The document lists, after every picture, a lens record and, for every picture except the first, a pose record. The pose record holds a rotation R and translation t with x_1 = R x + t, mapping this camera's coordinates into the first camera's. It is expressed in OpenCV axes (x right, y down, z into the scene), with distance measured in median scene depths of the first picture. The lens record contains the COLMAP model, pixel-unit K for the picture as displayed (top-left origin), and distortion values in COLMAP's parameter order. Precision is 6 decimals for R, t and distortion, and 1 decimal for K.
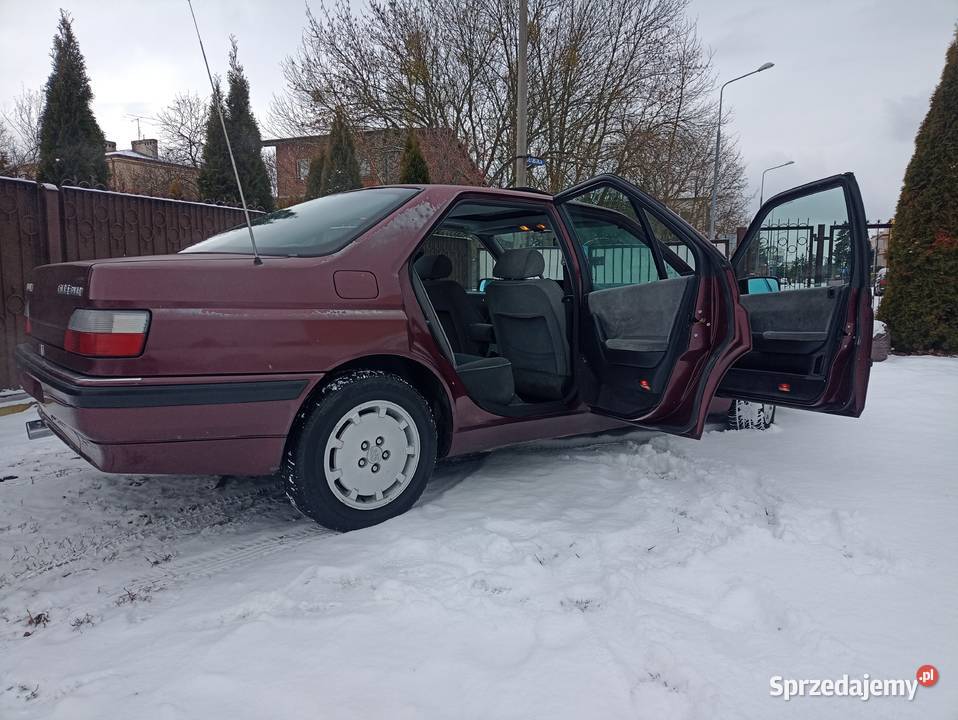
lens RADIAL K [[715.5, 0, 479.0], [0, 715.5, 360.0], [0, 0, 1]] dist [0.089129, -0.120071]
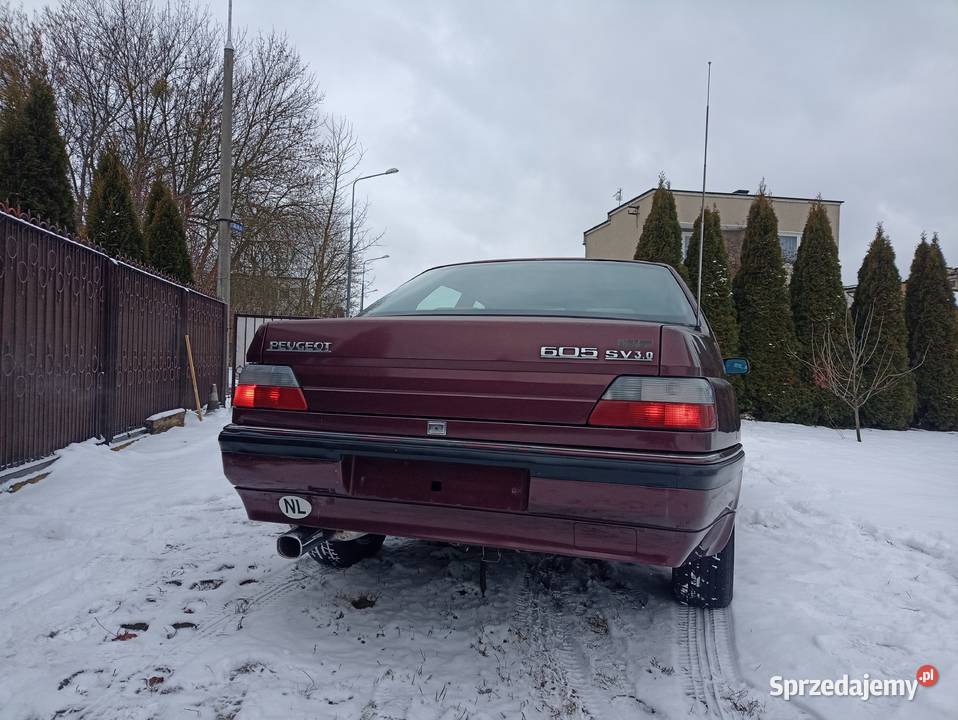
lens RADIAL K [[715.5, 0, 479.0], [0, 715.5, 360.0], [0, 0, 1]] dist [0.089129, -0.120071]
pose [[0.824984, 0.028740, 0.564425, -0.473272], [0.031108, 0.994883, -0.096127, -0.005115], [-0.564299, 0.096861, 0.819868, 0.162137]]
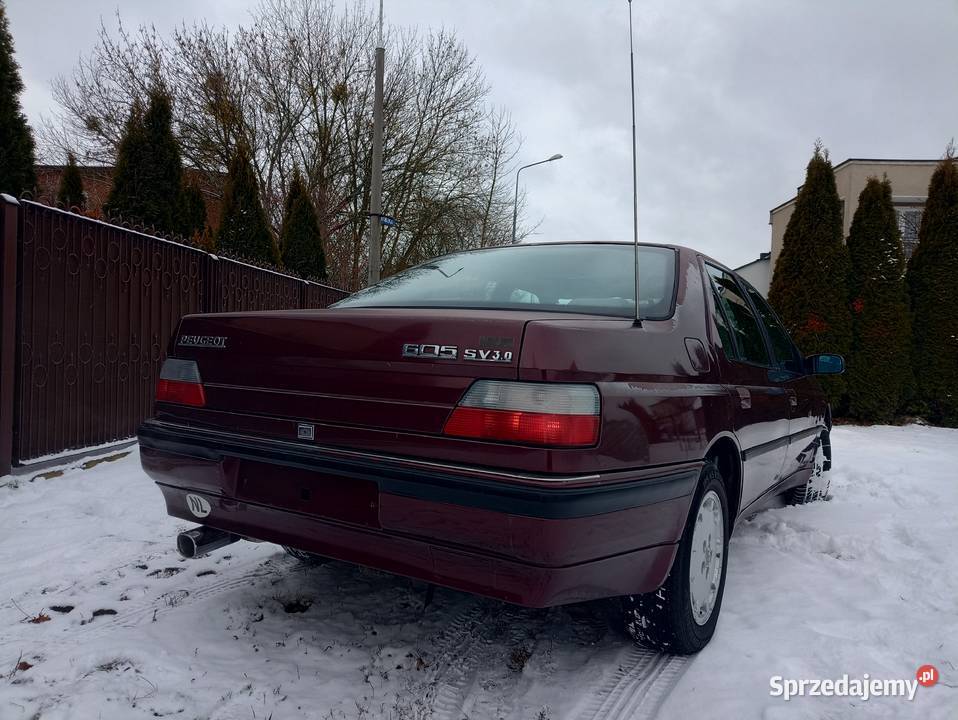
lens RADIAL K [[715.5, 0, 479.0], [0, 715.5, 360.0], [0, 0, 1]] dist [0.089129, -0.120071]
pose [[0.941904, 0.031973, 0.334358, -0.322432], [-0.004175, 0.996497, -0.083529, -0.011750], [-0.335858, 0.077280, 0.938737, 0.130479]]
